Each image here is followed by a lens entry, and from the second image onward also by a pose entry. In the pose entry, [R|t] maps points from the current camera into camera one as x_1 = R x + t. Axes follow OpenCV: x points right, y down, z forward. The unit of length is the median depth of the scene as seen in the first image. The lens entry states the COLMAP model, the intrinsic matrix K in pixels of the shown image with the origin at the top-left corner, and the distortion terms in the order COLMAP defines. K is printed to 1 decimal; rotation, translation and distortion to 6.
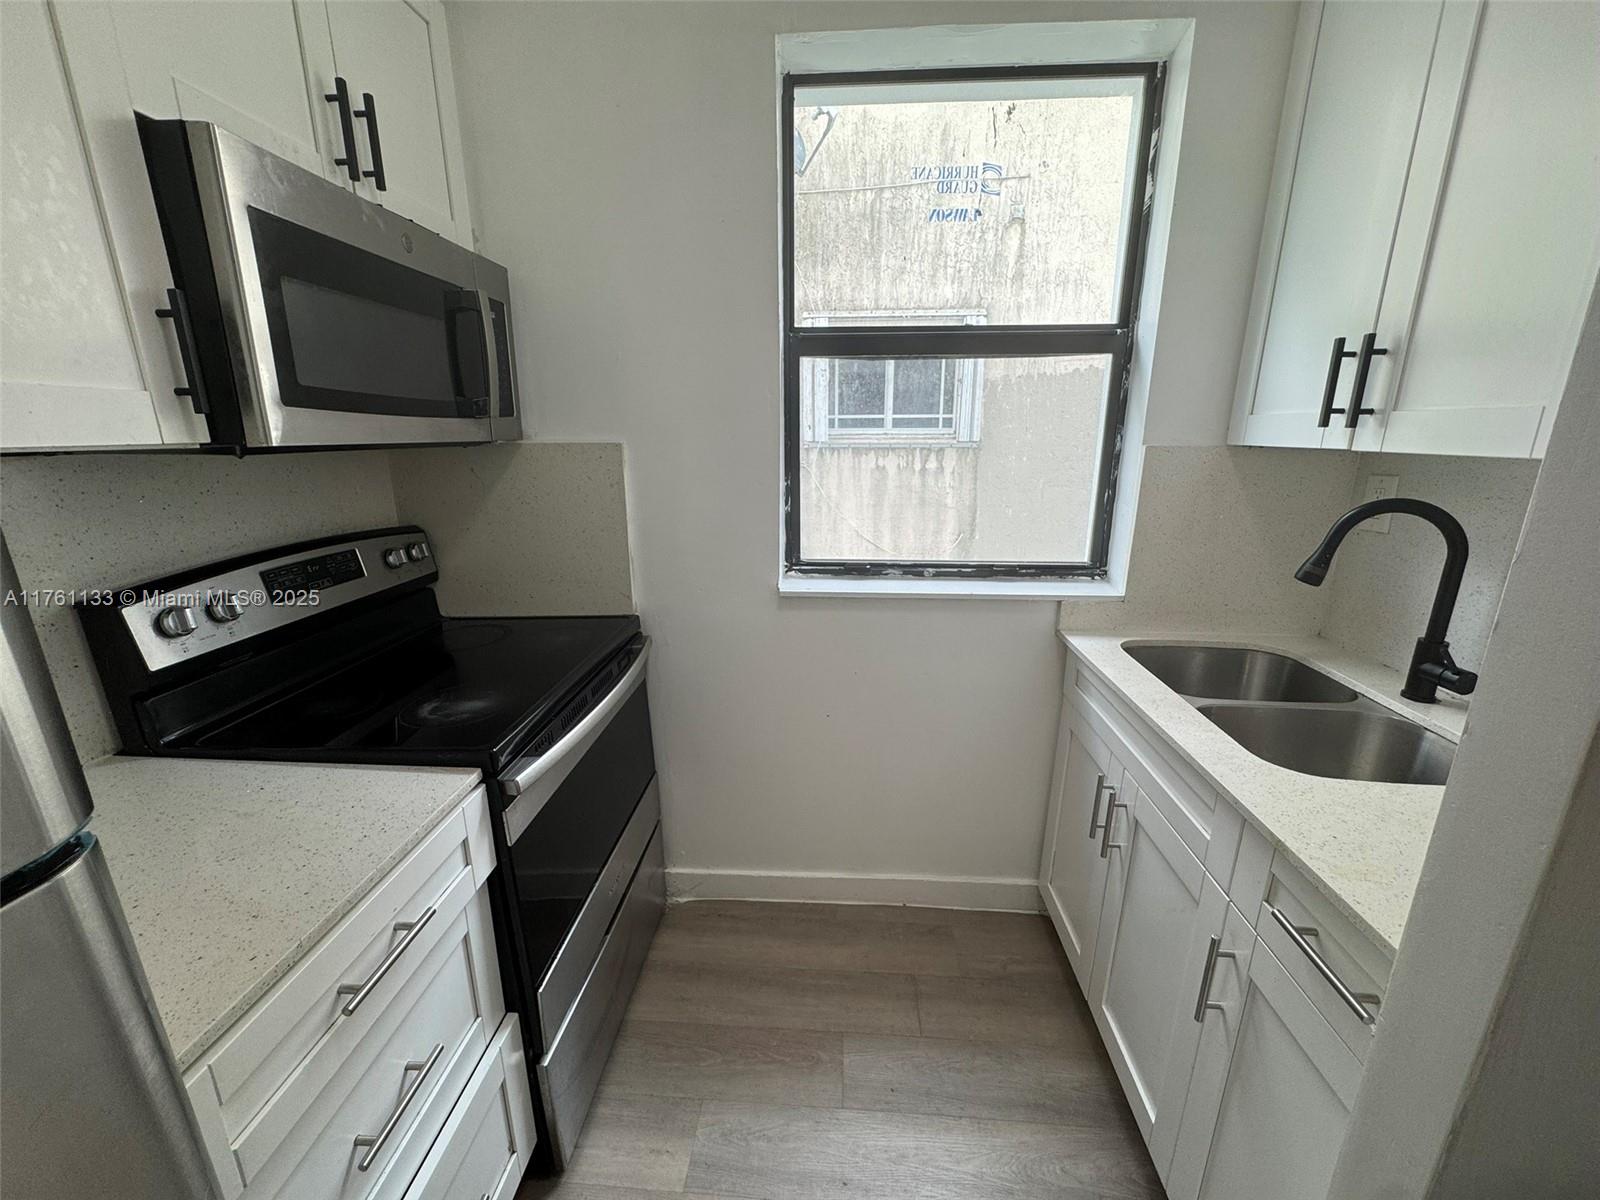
lens RADIAL K [[640.1, 0, 798.5], [0, 640.1, 596.9], [0, 0, 1]] dist [-0.001469, -0.000328]
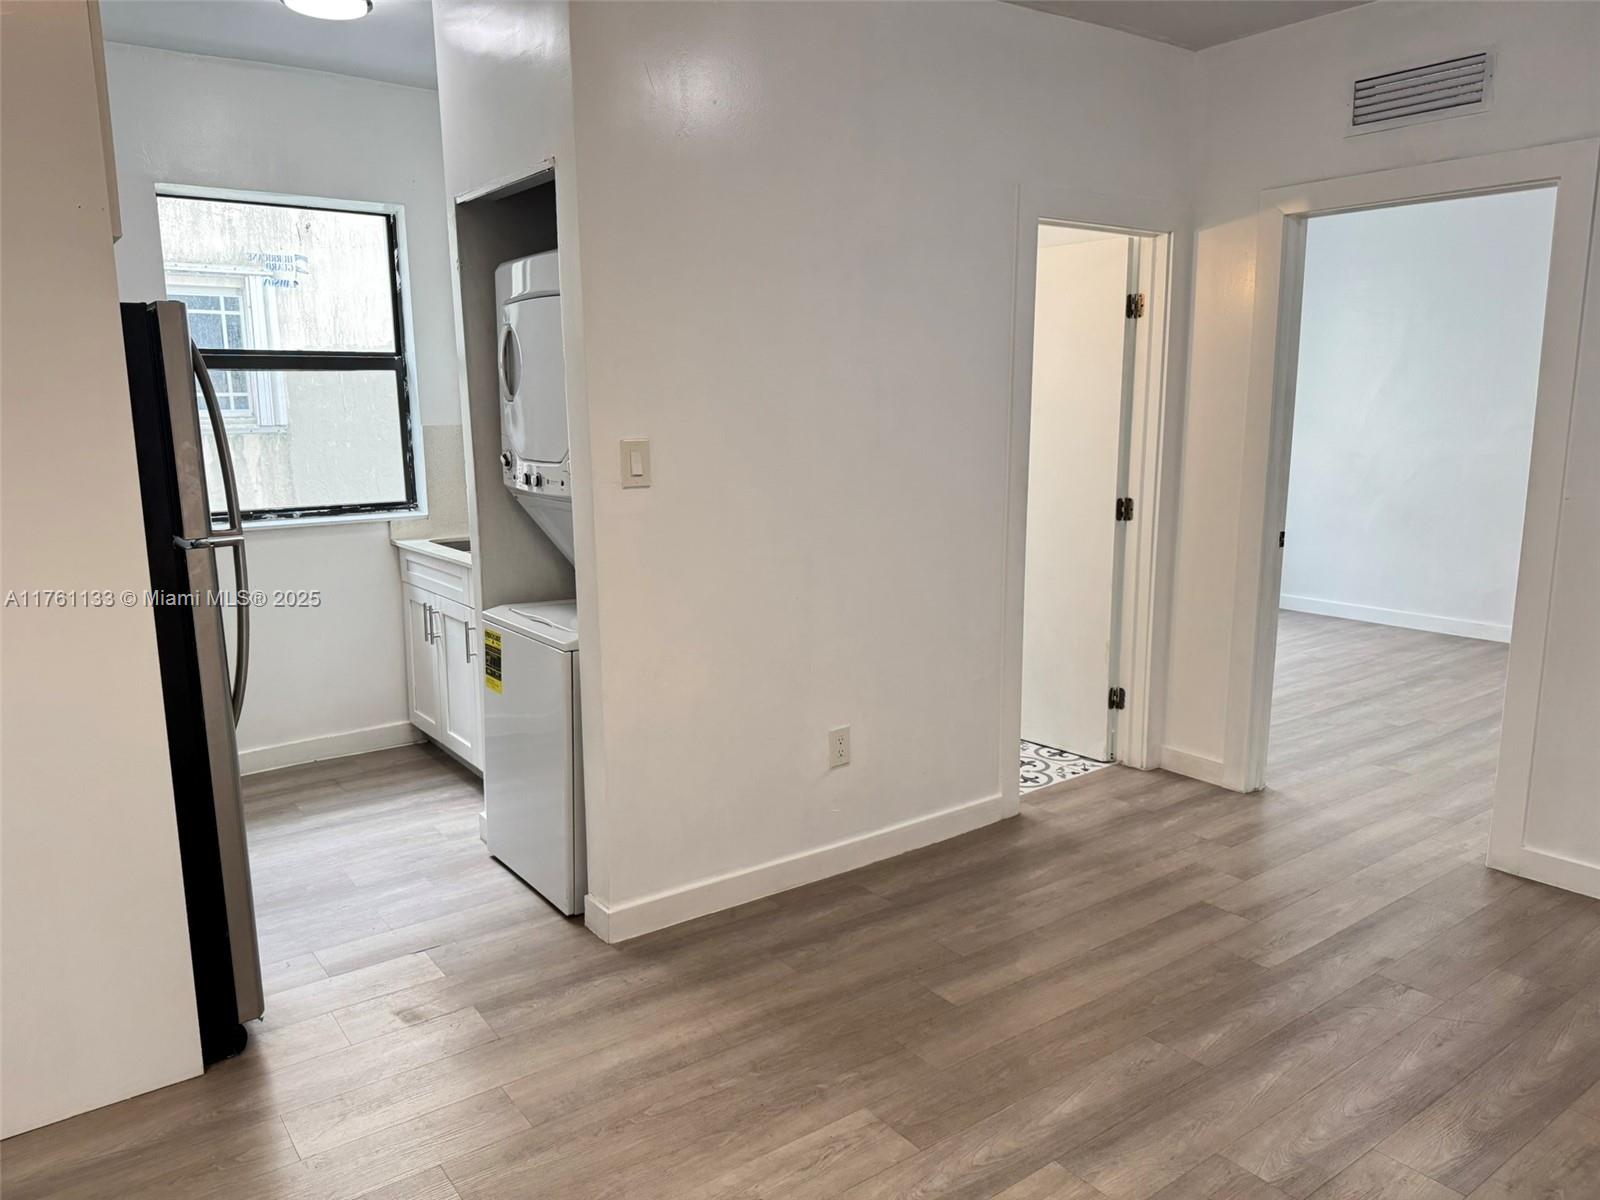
lens RADIAL K [[1119.7, 0, 800.0], [0, 1119.7, 600.0], [0, 0, 1]] dist [0.058931, -0.077537]
pose [[0.756436, -0.118459, 0.643251, -0.619181], [0.172302, 0.984815, -0.021259, 0.415713], [-0.630965, 0.126914, 0.765360, -1.693908]]
